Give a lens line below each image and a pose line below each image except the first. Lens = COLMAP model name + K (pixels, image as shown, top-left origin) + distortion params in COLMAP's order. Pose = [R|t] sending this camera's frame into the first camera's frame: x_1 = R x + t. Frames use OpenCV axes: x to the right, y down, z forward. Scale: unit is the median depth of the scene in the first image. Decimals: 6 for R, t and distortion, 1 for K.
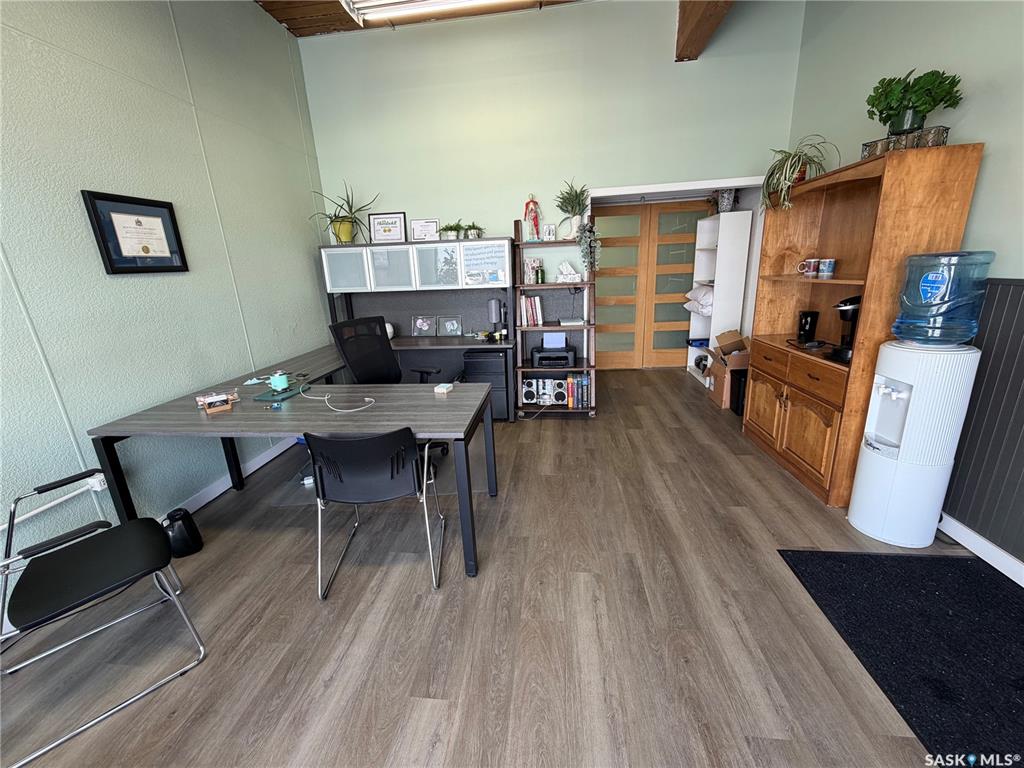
lens RADIAL K [[407.4, 0, 509.6], [0, 407.4, 383.6], [0, 0, 1]] dist [0.000019, 0.000122]
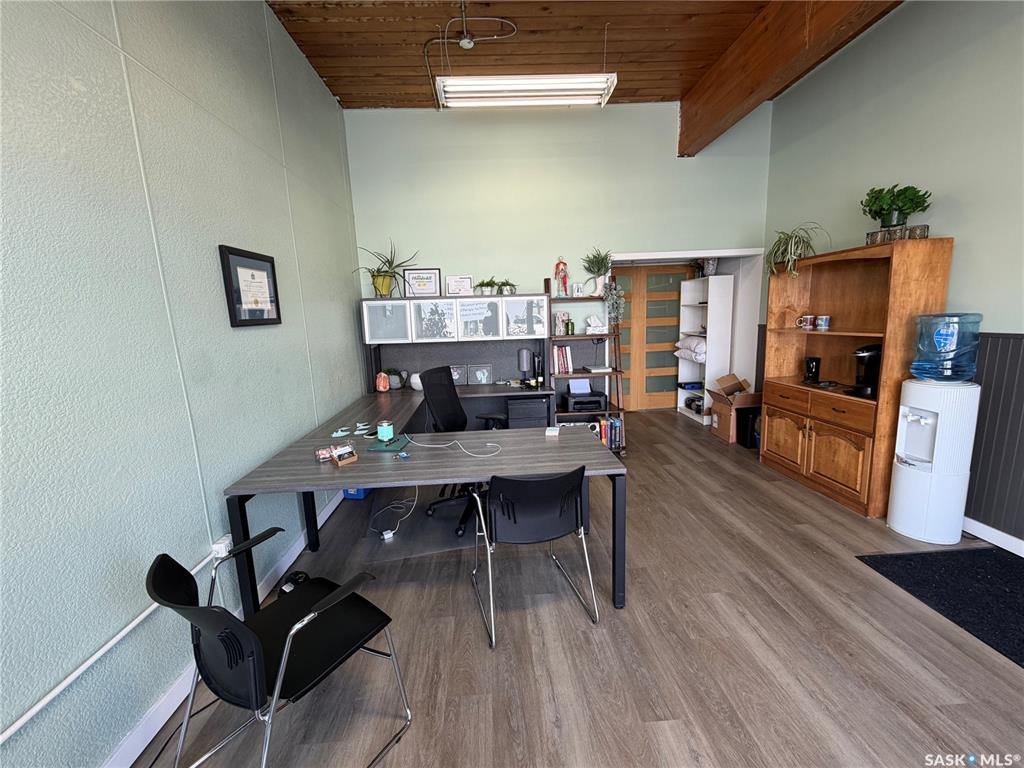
lens RADIAL K [[407.4, 0, 509.6], [0, 407.4, 383.6], [0, 0, 1]] dist [0.000019, 0.000122]
pose [[0.985665, -0.020322, 0.167486, -0.408648], [0.039819, 0.992695, -0.113891, 0.003589], [-0.163948, 0.118927, 0.979274, -0.041923]]
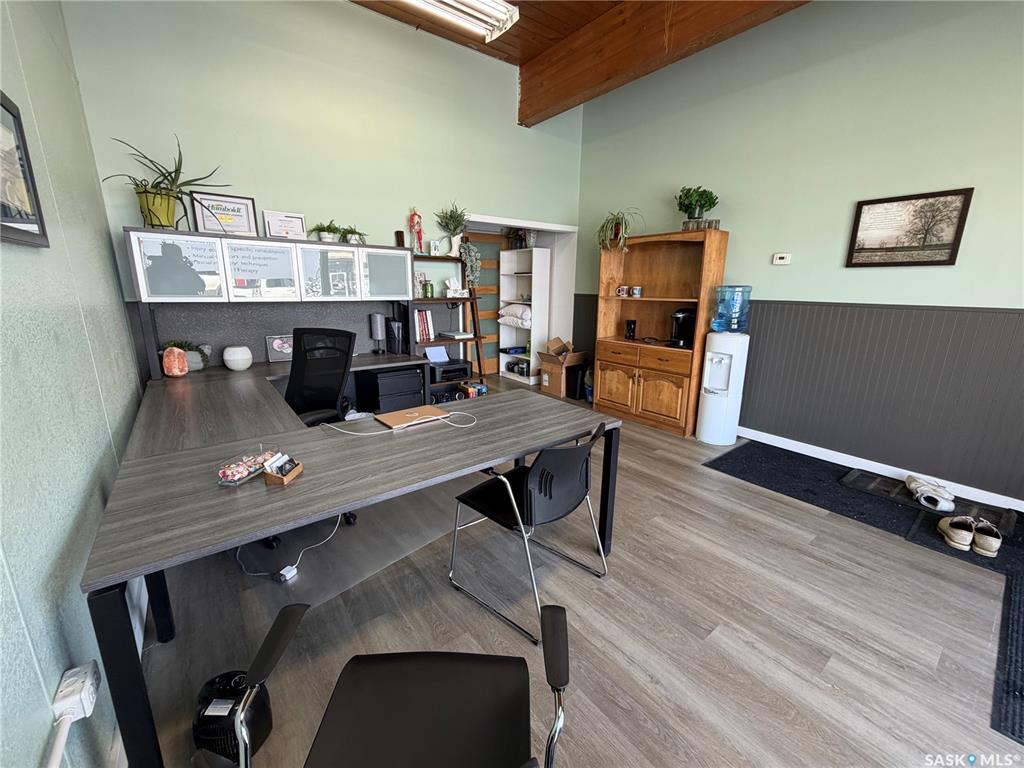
lens RADIAL K [[407.4, 0, 509.6], [0, 407.4, 383.6], [0, 0, 1]] dist [0.000019, 0.000122]
pose [[0.715186, -0.114515, 0.689489, -0.743716], [0.151690, 0.988405, 0.006817, -0.024189], [-0.682275, 0.099713, 0.724264, 0.255925]]
